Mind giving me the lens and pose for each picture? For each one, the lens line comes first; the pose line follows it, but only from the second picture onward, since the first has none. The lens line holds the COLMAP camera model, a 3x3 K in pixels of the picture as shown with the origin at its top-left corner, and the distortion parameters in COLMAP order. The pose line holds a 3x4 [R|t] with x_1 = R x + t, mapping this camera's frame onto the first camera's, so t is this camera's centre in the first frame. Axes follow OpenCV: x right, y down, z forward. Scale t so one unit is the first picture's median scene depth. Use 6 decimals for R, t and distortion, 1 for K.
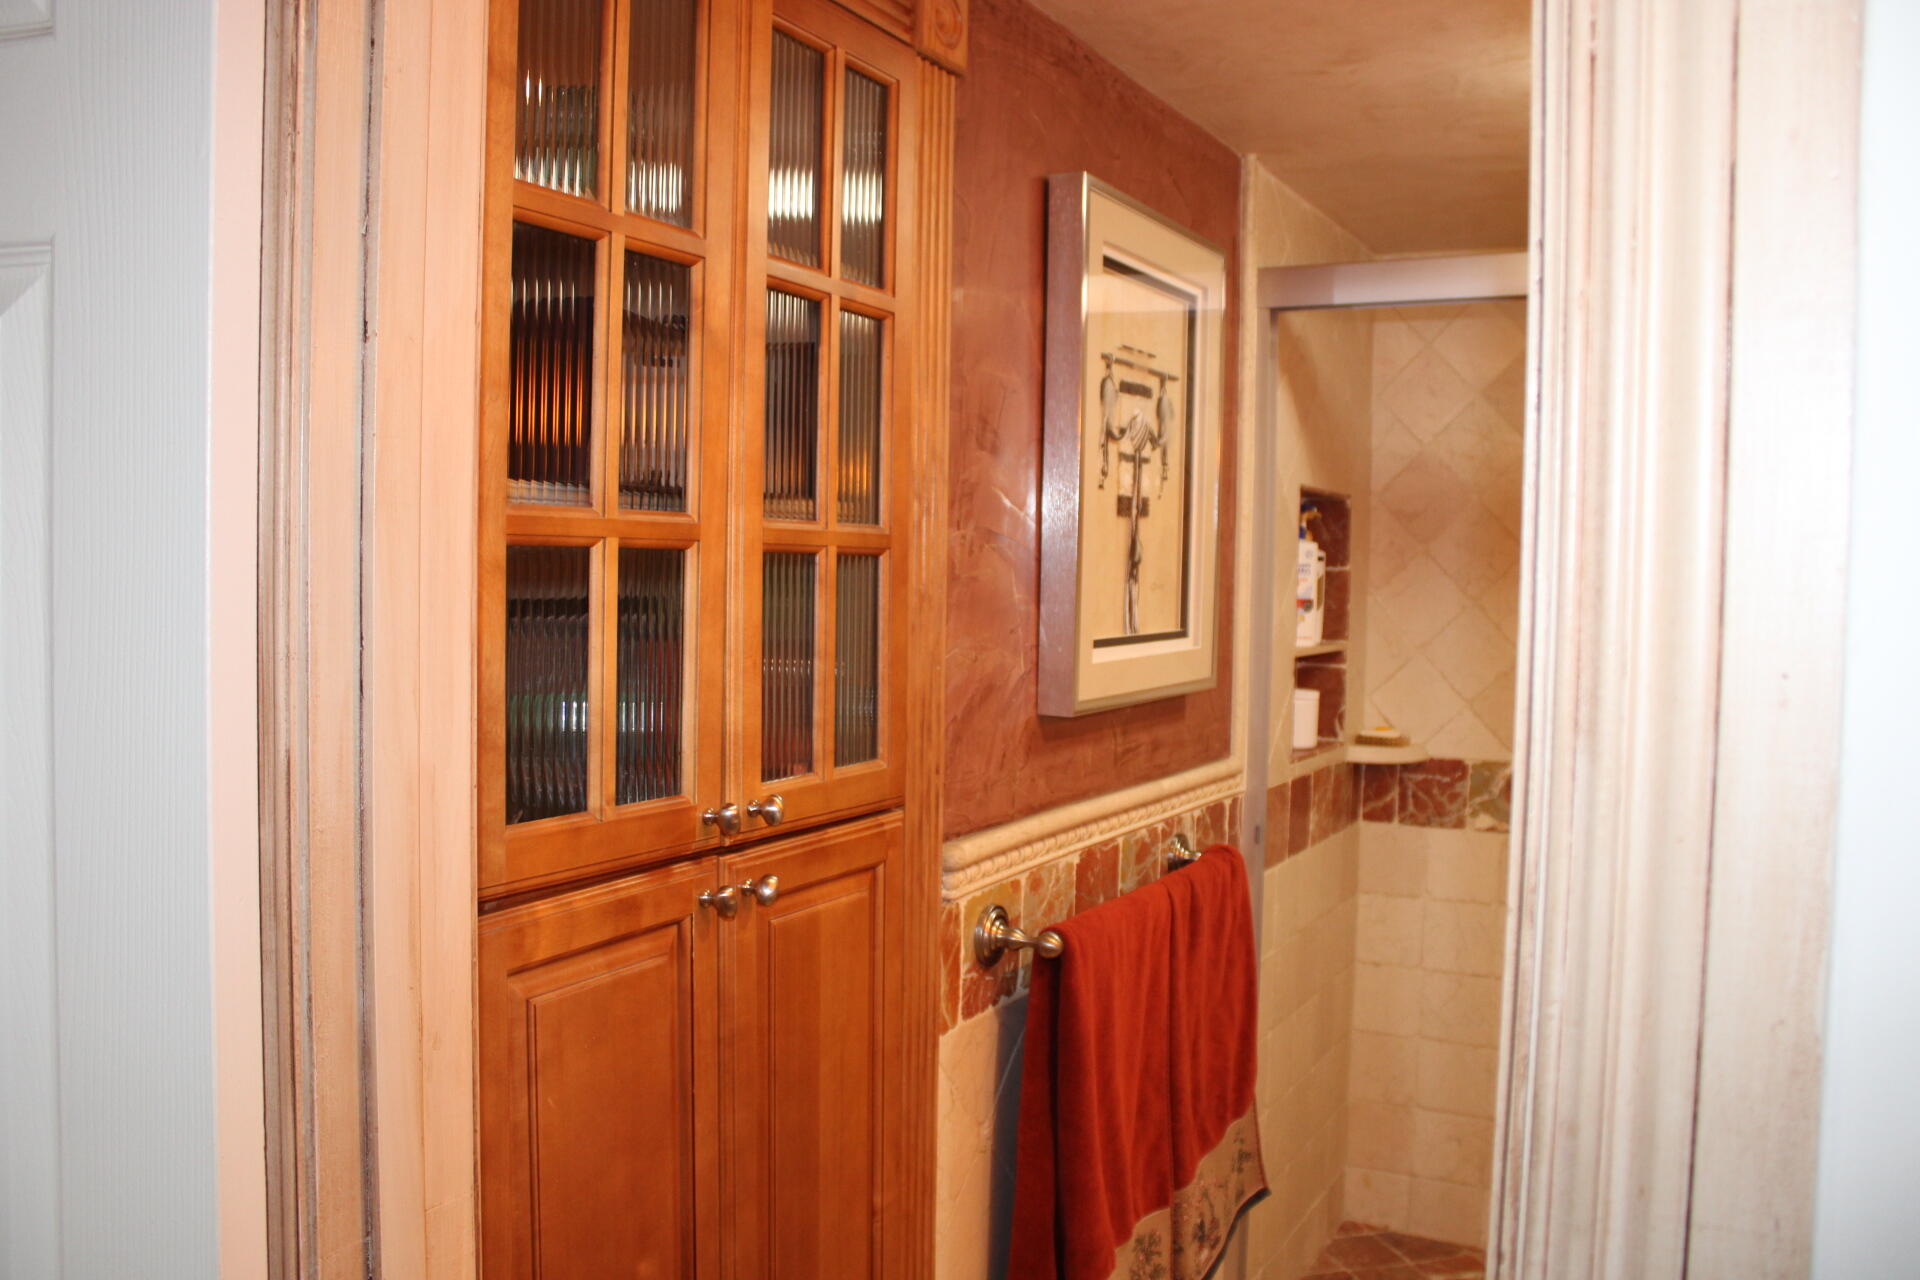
lens RADIAL K [[1582.9, 0, 959.3], [0, 1582.9, 637.7], [0, 0, 1]] dist [-0.140631, -0.000129]
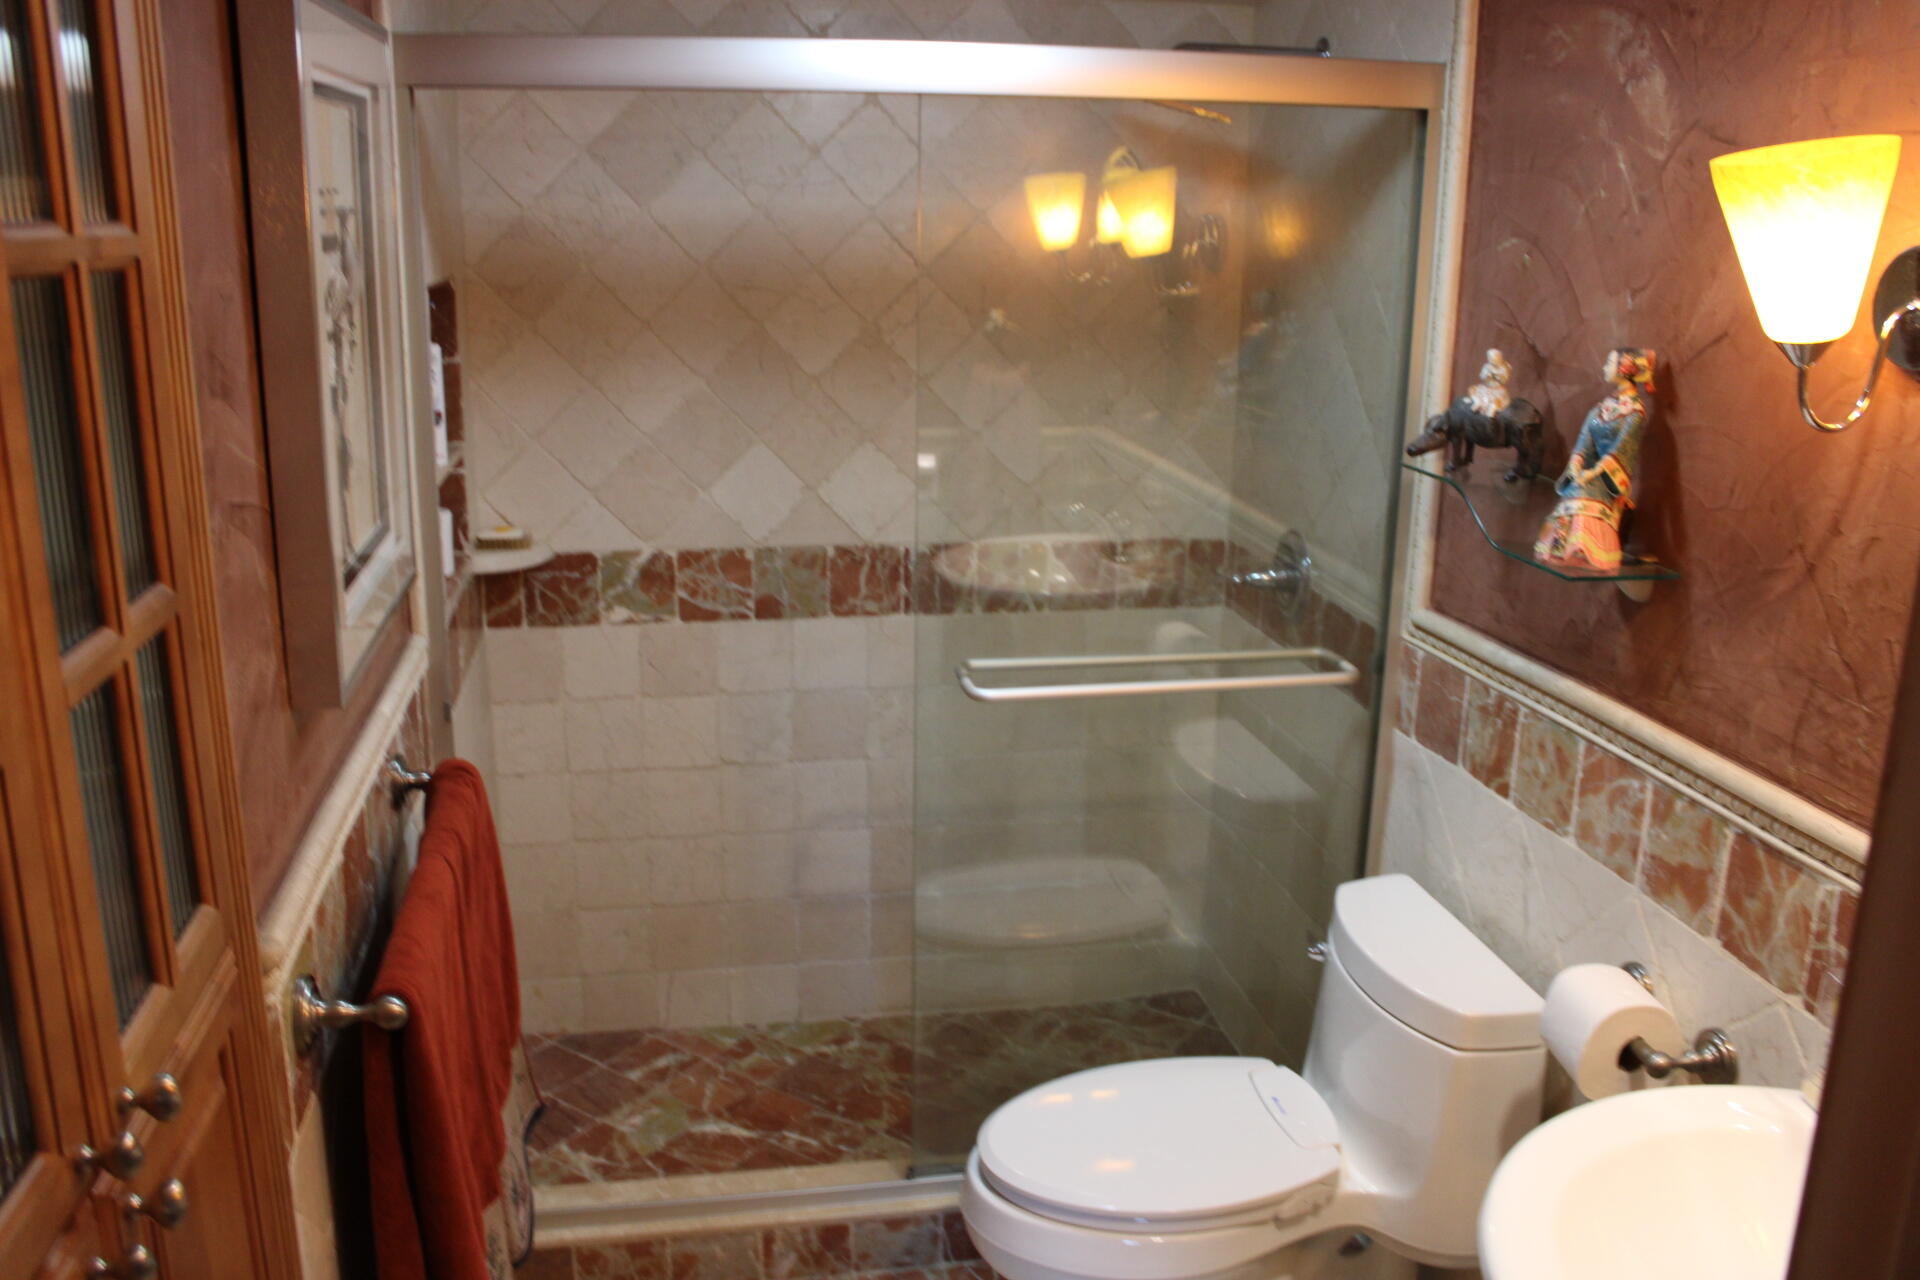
lens RADIAL K [[1582.9, 0, 958.9], [0, 1582.9, 644.0], [0, 0, 1]] dist [-0.140631, -0.000129]
pose [[0.772736, -0.176278, 0.609758, -0.089668], [0.027732, 0.969120, 0.245024, -0.092369], [-0.634122, -0.172429, 0.753762, 0.140372]]
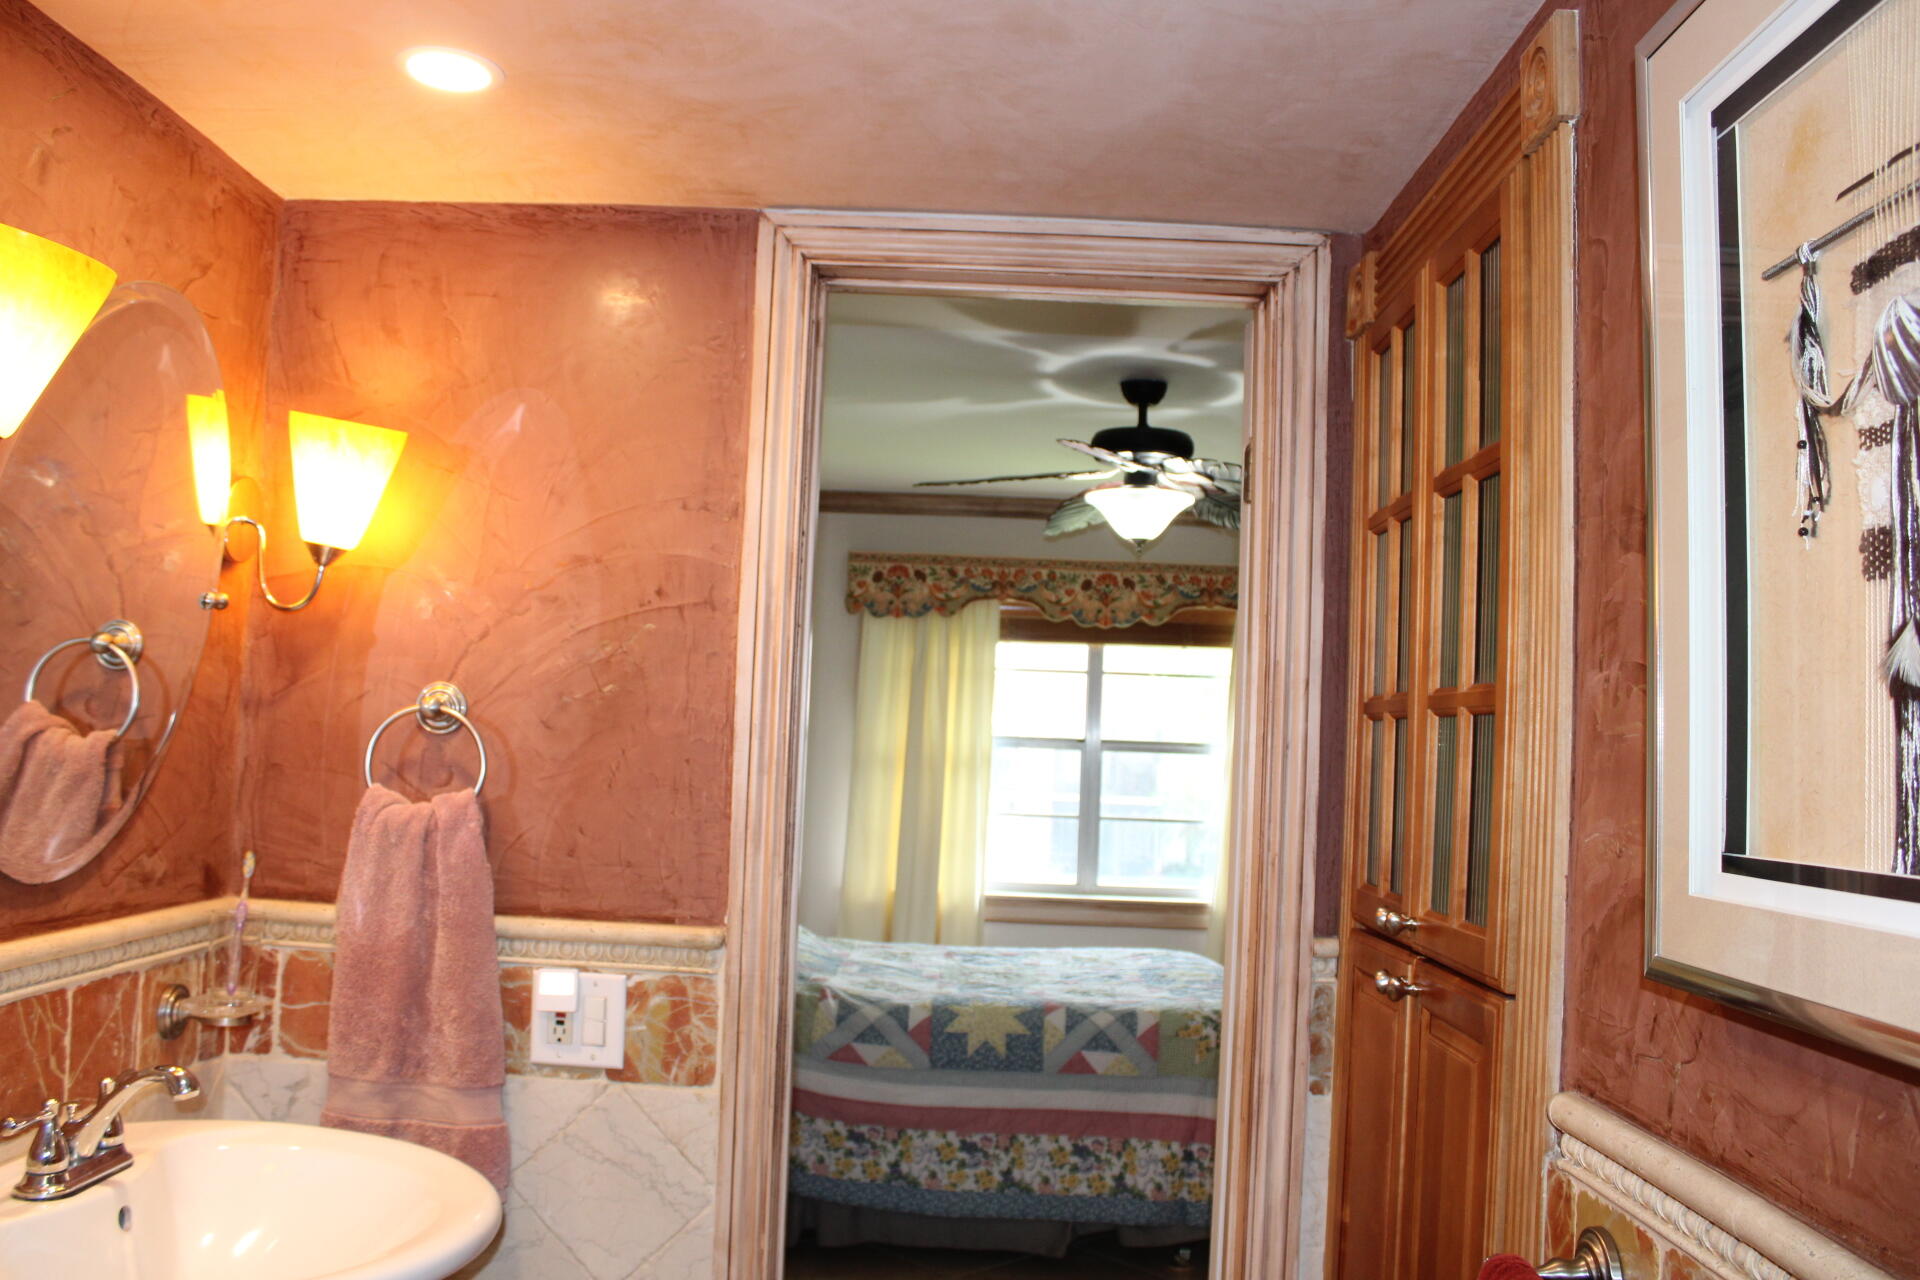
lens RADIAL K [[1582.9, 0, 960.2], [0, 1582.9, 639.4], [0, 0, 1]] dist [-0.140631, -0.000129]
pose [[-0.882773, -0.086009, -0.461859, 0.300525], [-0.079304, 0.996272, -0.033952, -0.017507], [0.463057, 0.006656, -0.886303, 0.753696]]
